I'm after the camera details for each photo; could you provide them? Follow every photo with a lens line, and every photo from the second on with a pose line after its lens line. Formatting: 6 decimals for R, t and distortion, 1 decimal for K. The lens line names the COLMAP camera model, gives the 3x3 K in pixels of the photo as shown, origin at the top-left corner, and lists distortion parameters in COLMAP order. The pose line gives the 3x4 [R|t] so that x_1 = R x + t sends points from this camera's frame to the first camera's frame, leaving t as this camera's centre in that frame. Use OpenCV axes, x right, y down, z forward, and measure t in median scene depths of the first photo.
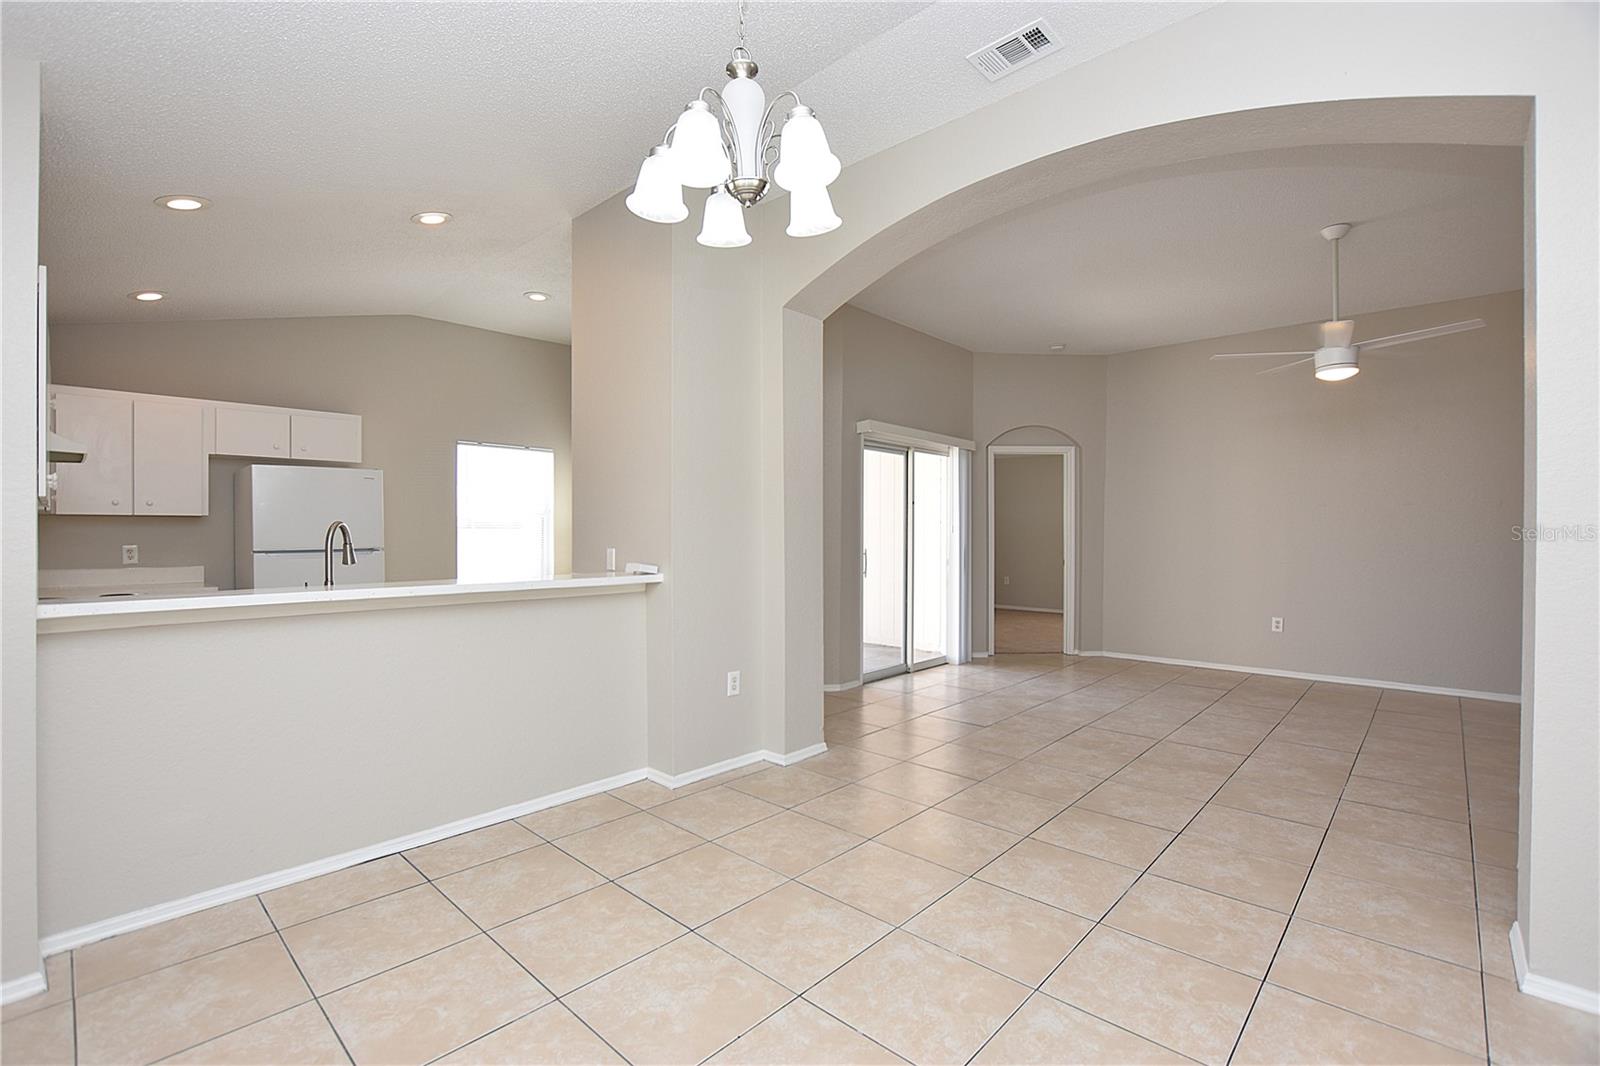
lens RADIAL K [[712.9, 0, 787.8], [0, 712.9, 535.3], [0, 0, 1]] dist [-0.027995, 0.003501]
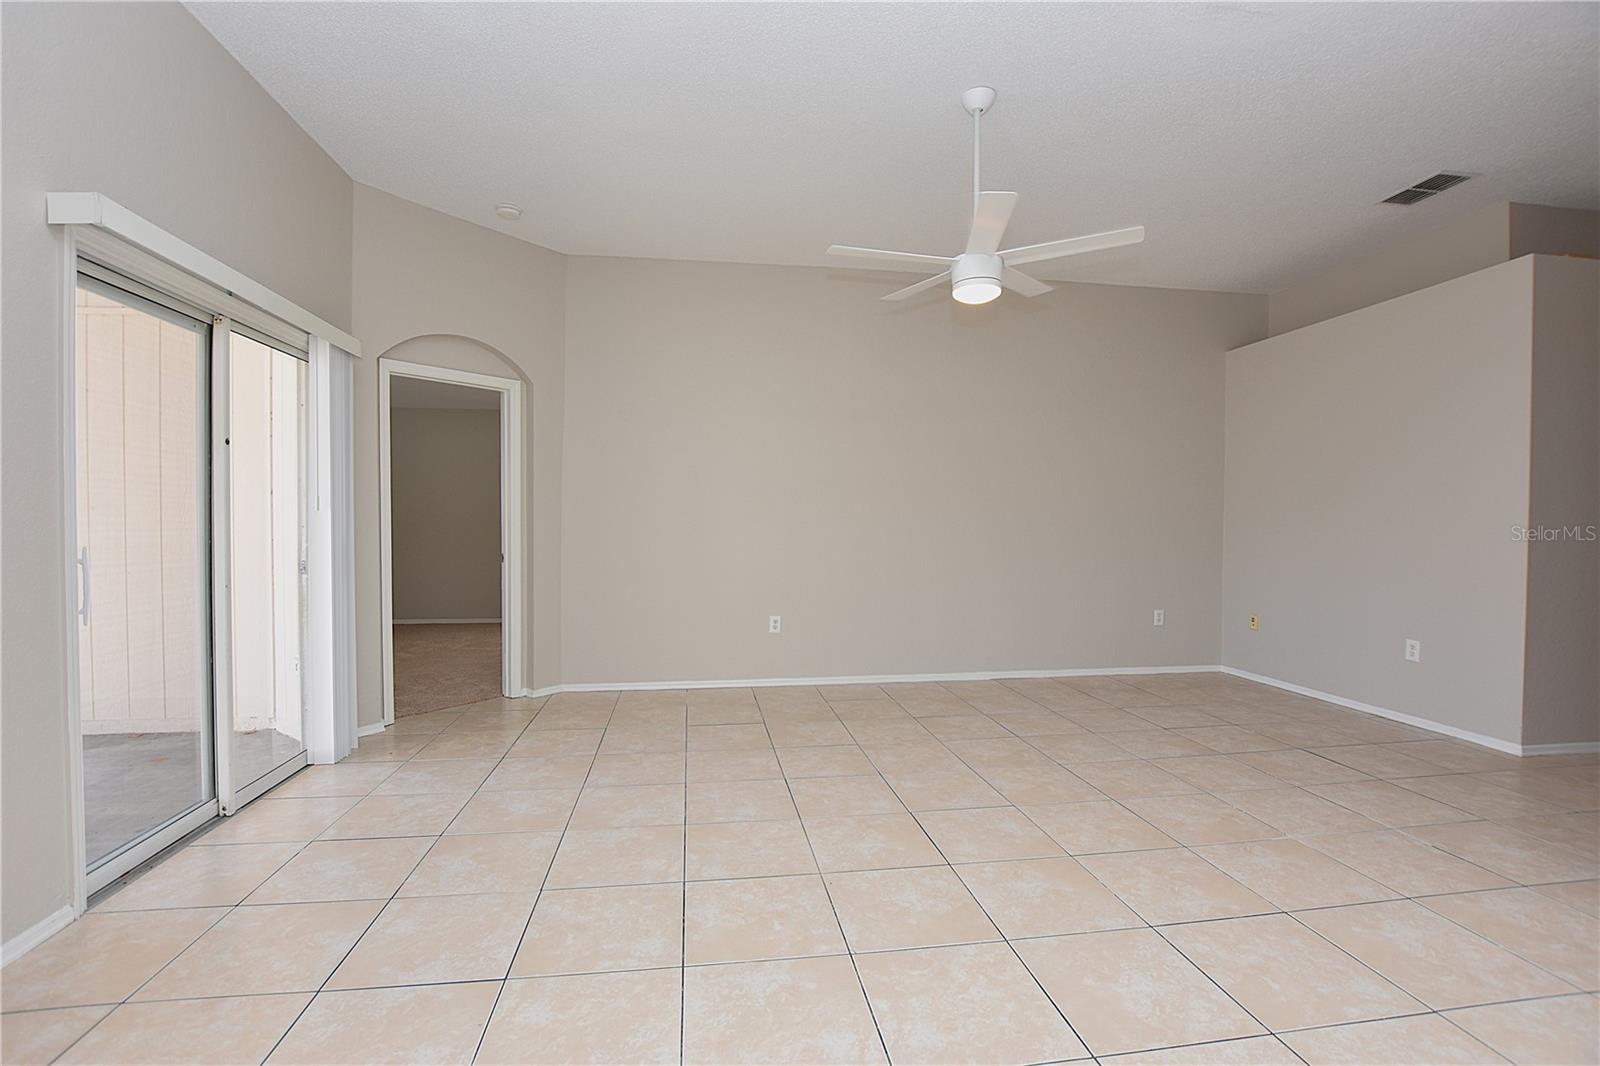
lens RADIAL K [[712.9, 0, 794.5], [0, 712.9, 528.4], [0, 0, 1]] dist [-0.027995, 0.003501]
pose [[0.619937, -0.008684, 0.784604, 0.050209], [0.000392, 0.999942, 0.010757, 0.005631], [-0.784652, -0.006361, 0.619904, 0.446994]]
